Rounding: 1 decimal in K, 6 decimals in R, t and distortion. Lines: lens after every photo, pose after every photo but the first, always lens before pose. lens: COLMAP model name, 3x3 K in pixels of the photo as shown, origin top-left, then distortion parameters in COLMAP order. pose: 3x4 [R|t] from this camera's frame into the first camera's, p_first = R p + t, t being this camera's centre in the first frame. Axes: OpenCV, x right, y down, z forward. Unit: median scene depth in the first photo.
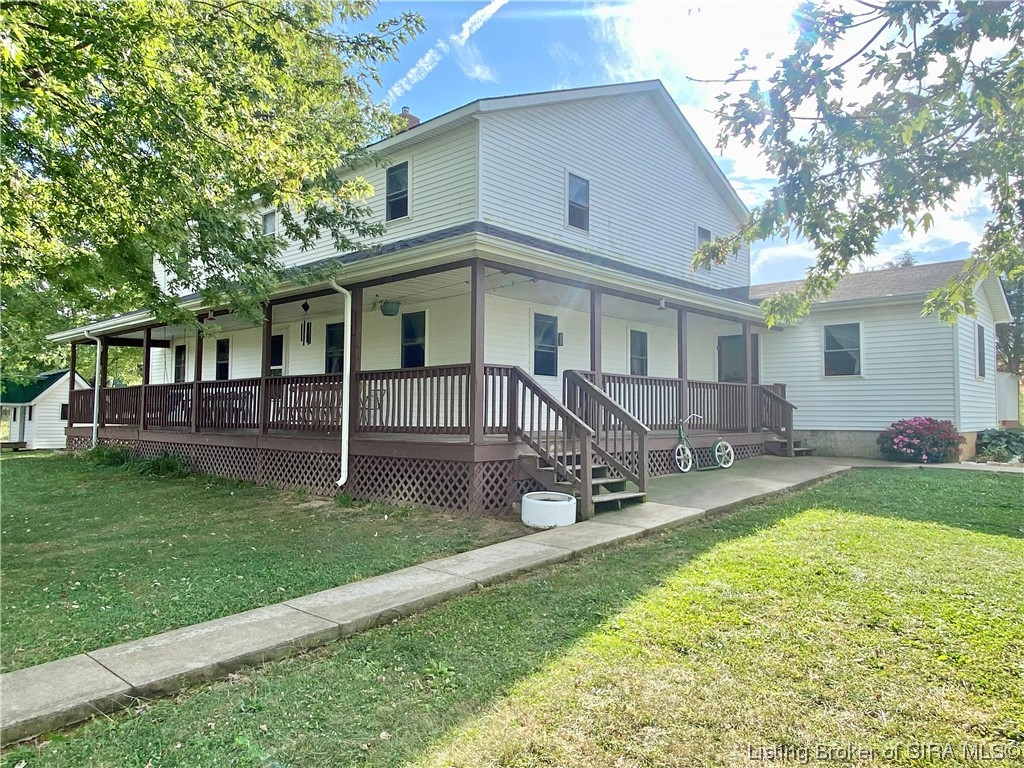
lens RADIAL K [[696.2, 0, 512.0], [0, 696.2, 384.0], [0, 0, 1]] dist [0.001106, 0.000296]
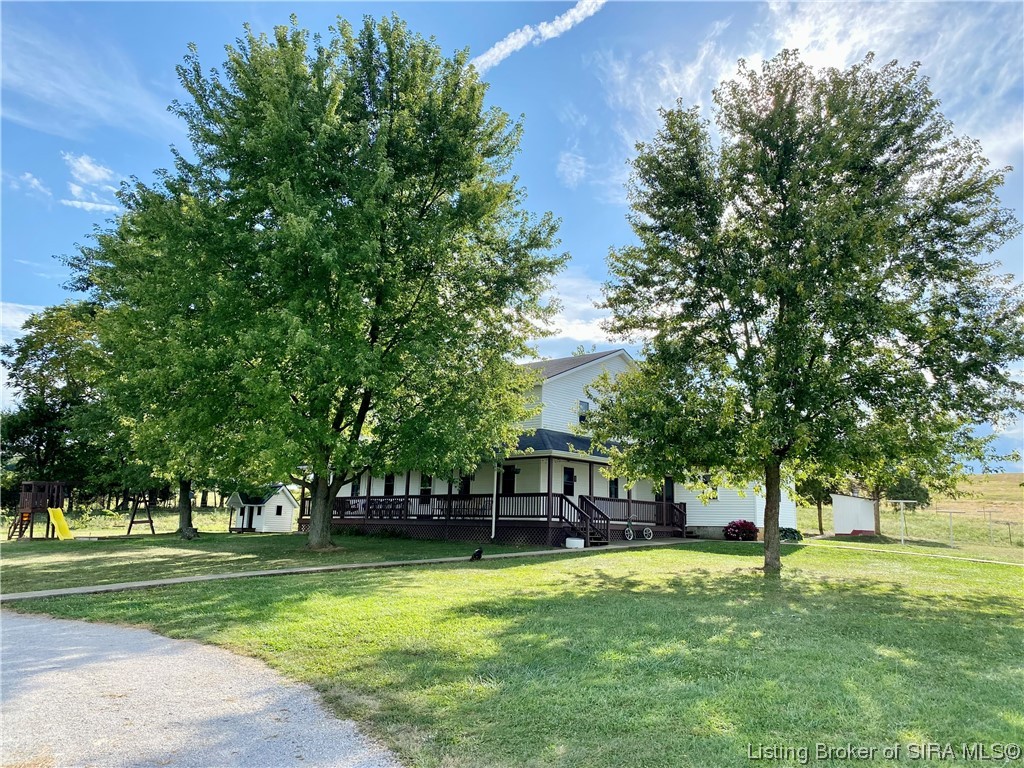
lens RADIAL K [[796.1, 0, 512.0], [0, 796.1, 384.0], [0, 0, 1]] dist [-0.006058, -0.012058]
pose [[0.999700, 0.023363, 0.007294, -0.210054], [-0.022019, 0.988629, -0.148752, 0.017632], [-0.010686, 0.148546, 0.988848, -2.022617]]
